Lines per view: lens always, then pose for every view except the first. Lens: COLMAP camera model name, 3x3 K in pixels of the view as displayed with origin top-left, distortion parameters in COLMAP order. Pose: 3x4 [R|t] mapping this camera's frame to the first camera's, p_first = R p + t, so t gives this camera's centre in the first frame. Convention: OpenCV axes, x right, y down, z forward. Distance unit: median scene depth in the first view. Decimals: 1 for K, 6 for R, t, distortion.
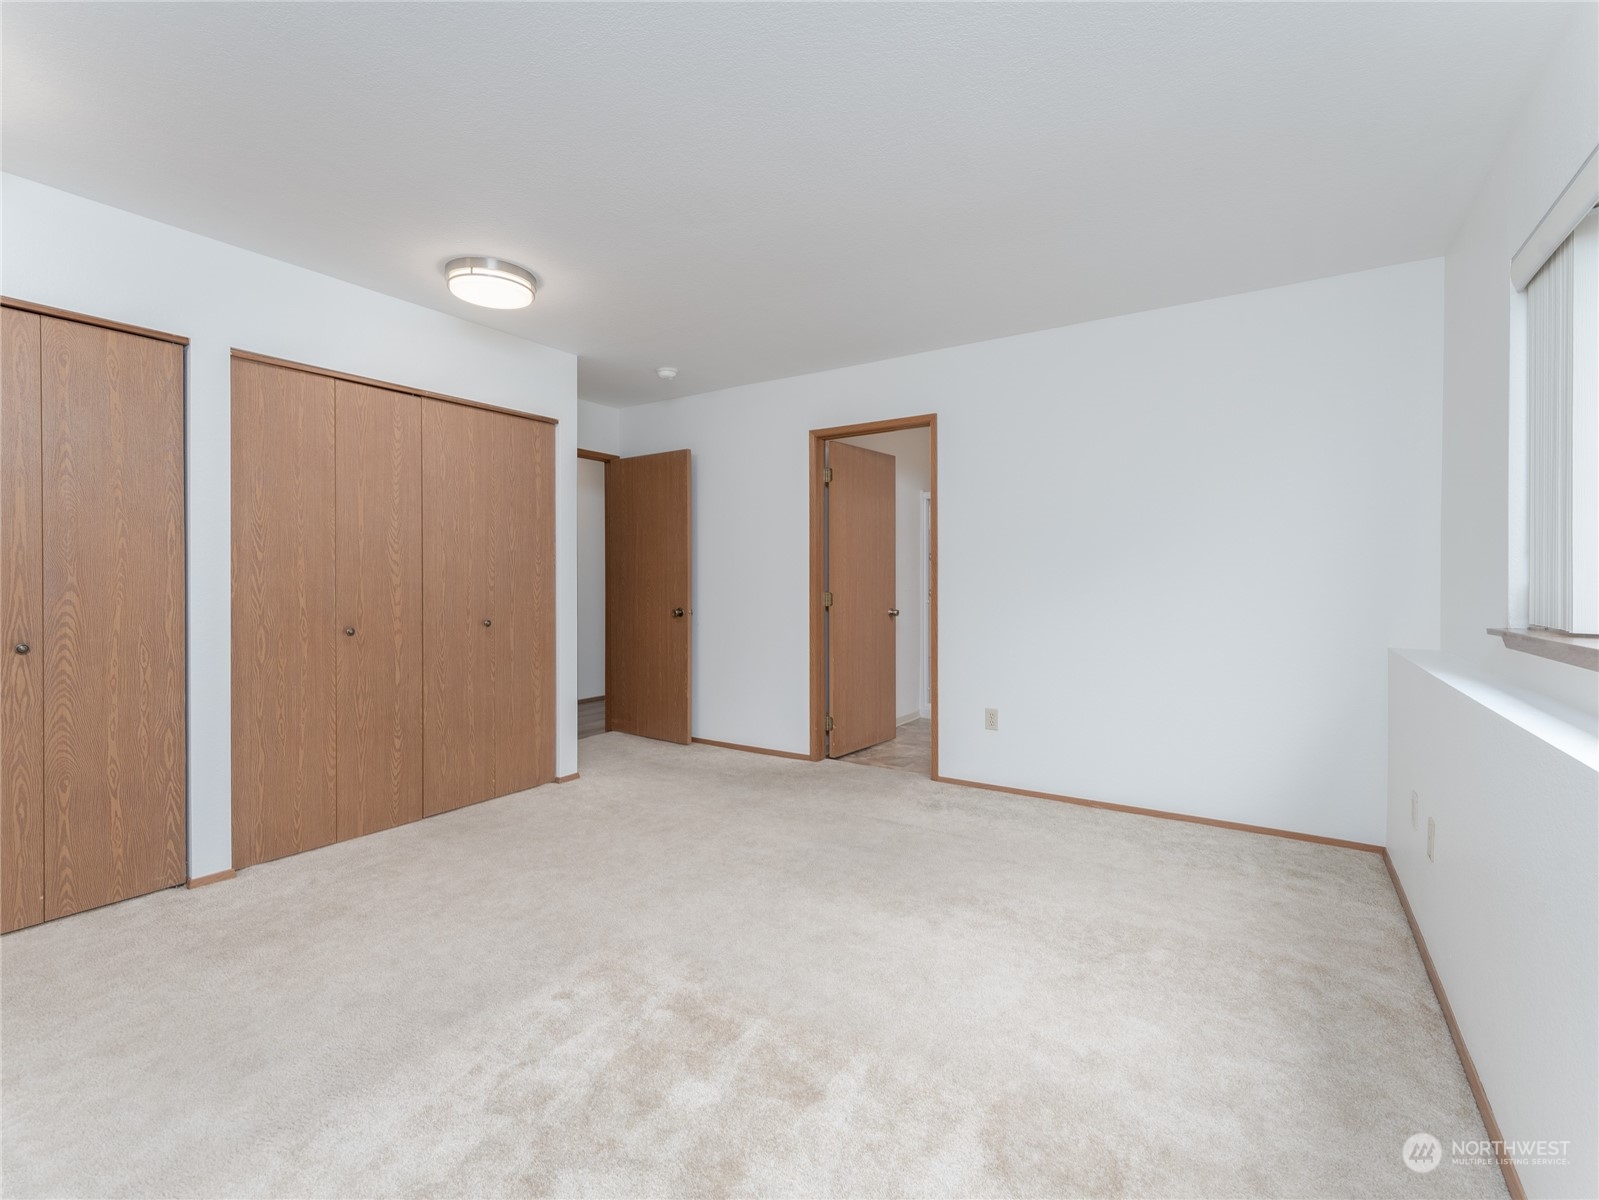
lens RADIAL K [[727.2, 0, 805.3], [0, 727.2, 588.5], [0, 0, 1]] dist [0.004275, -0.001554]
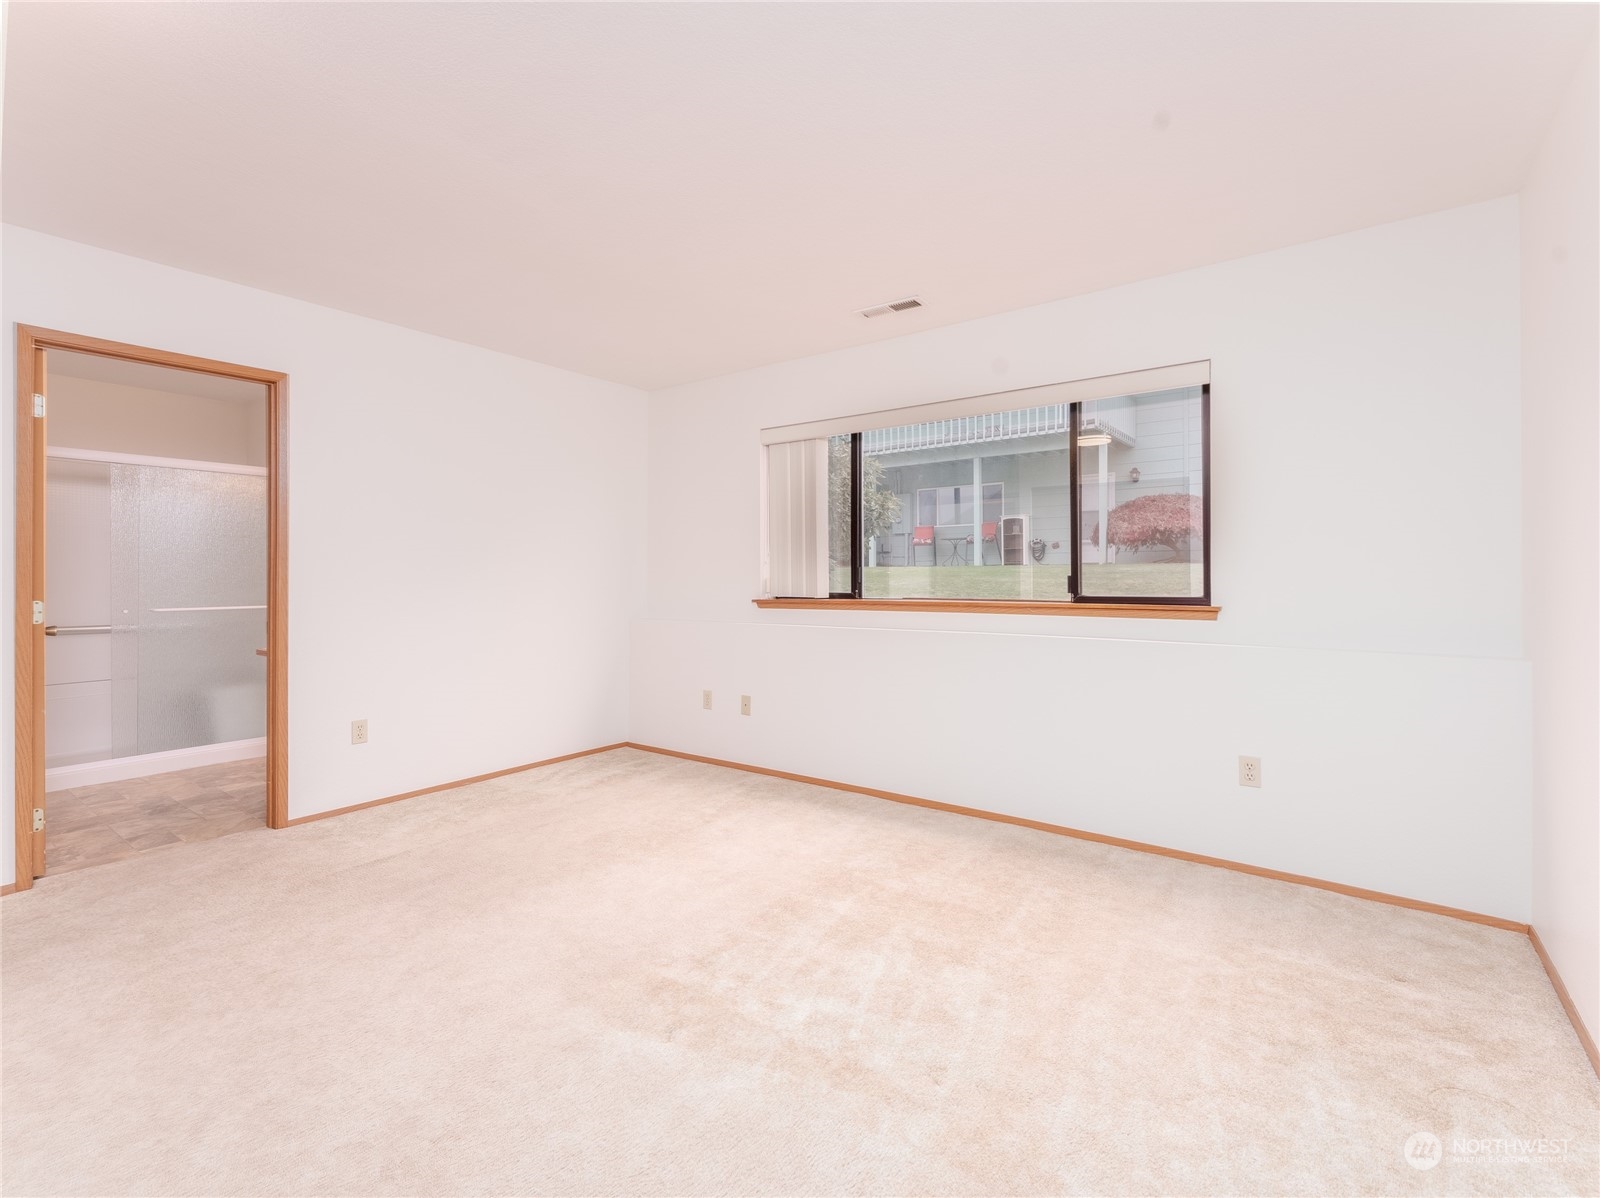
lens RADIAL K [[727.7, 0, 804.8], [0, 727.7, 587.8], [0, 0, 1]] dist [0.004275, -0.001554]
pose [[0.062144, -0.014008, 0.997969, -0.757631], [0.017984, 0.999755, 0.012913, -0.001811], [-0.997905, 0.017145, 0.062380, 0.477049]]
